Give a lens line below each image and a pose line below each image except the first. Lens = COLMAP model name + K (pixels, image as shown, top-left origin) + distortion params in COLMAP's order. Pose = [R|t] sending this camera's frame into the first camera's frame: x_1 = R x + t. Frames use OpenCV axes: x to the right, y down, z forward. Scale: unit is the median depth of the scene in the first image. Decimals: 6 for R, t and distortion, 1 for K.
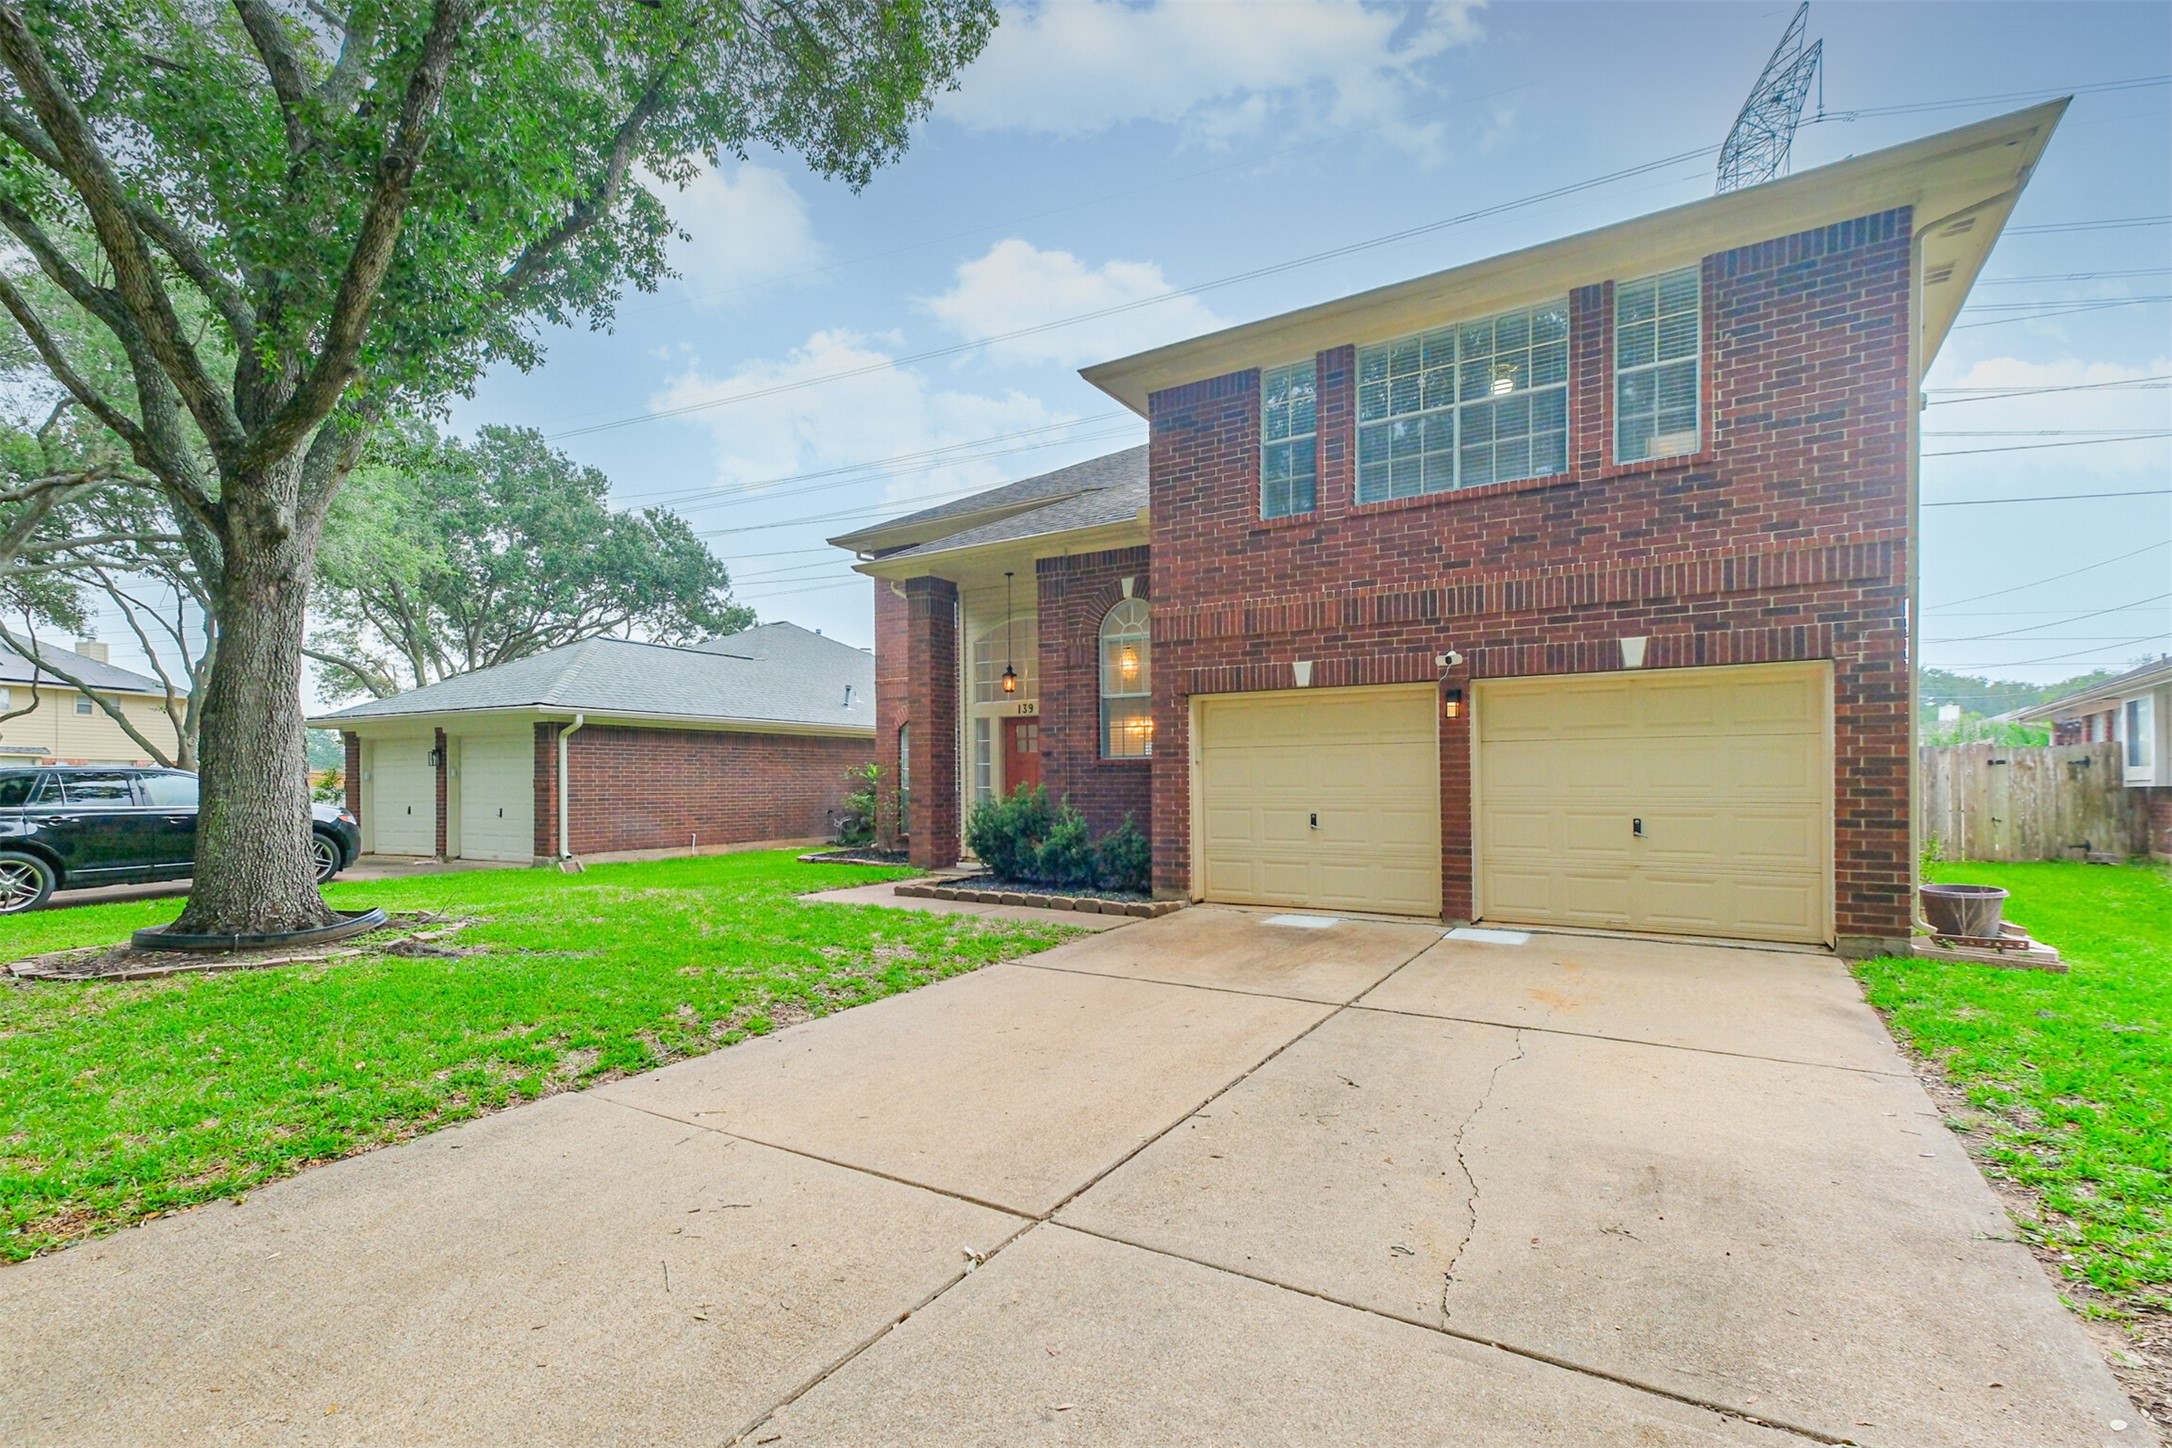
lens RADIAL K [[1034.1, 0, 1086.9], [0, 1034.1, 802.9], [0, 0, 1]] dist [0.020148, -0.000129]
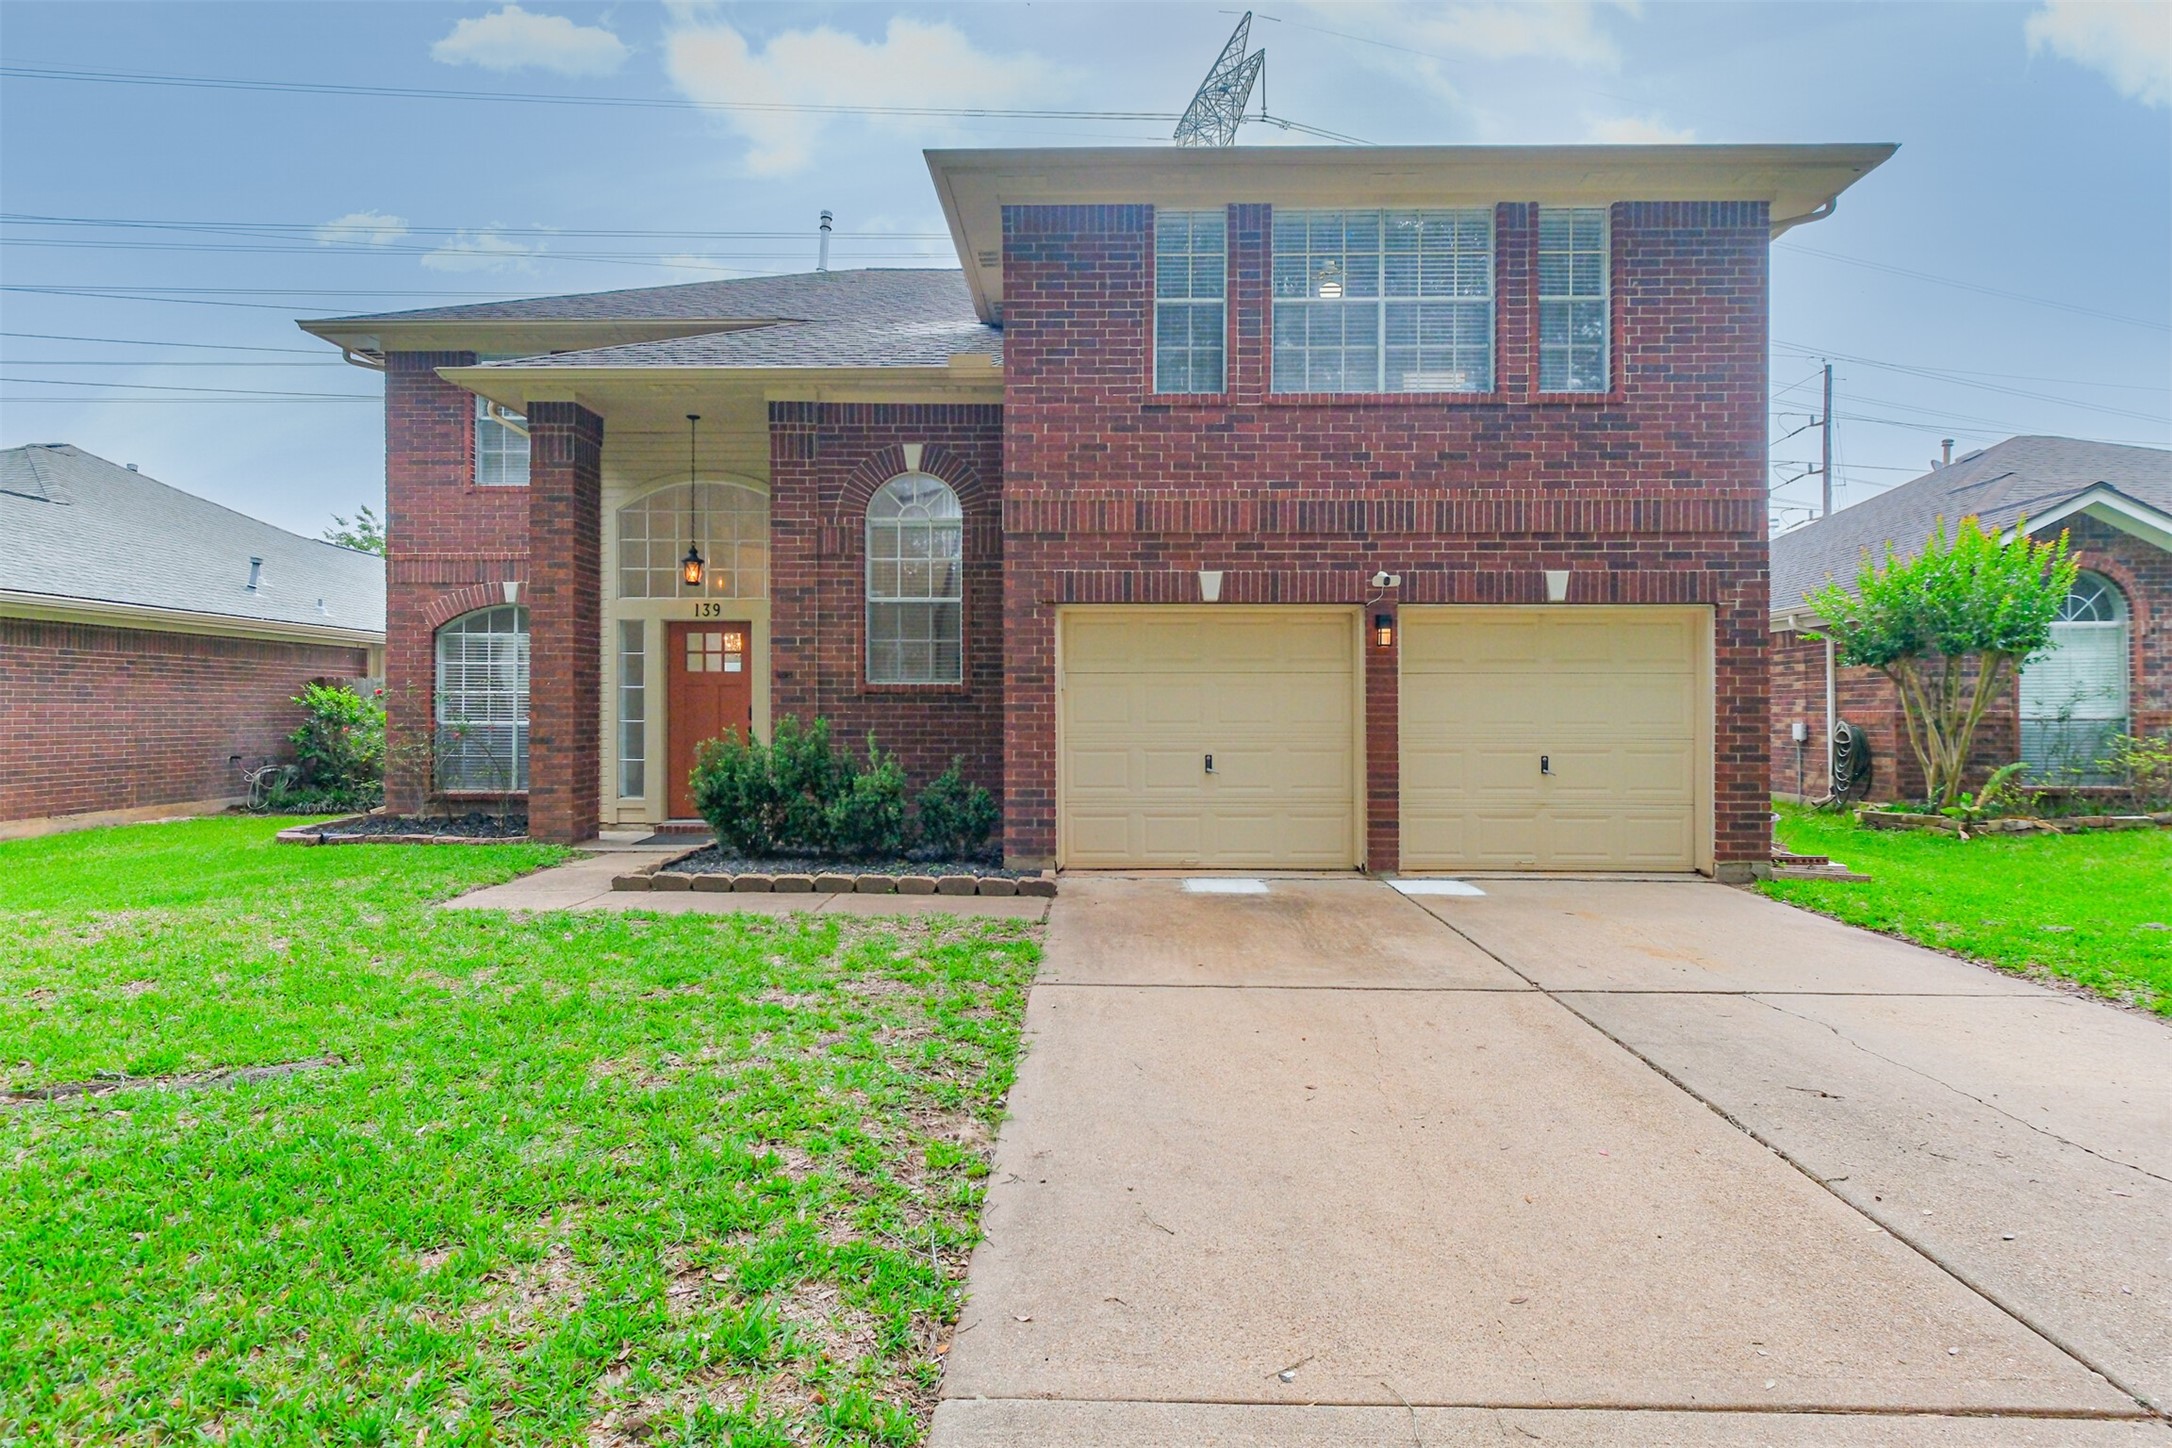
lens RADIAL K [[1151.7, 0, 1086.0], [0, 1151.7, 724.0], [0, 0, 1]] dist [0.001303, 0.000834]
pose [[0.846859, -0.000962, 0.531816, -0.390883], [0.005599, 0.999959, -0.007107, -0.008954], [-0.531787, 0.008996, 0.846830, 0.293949]]
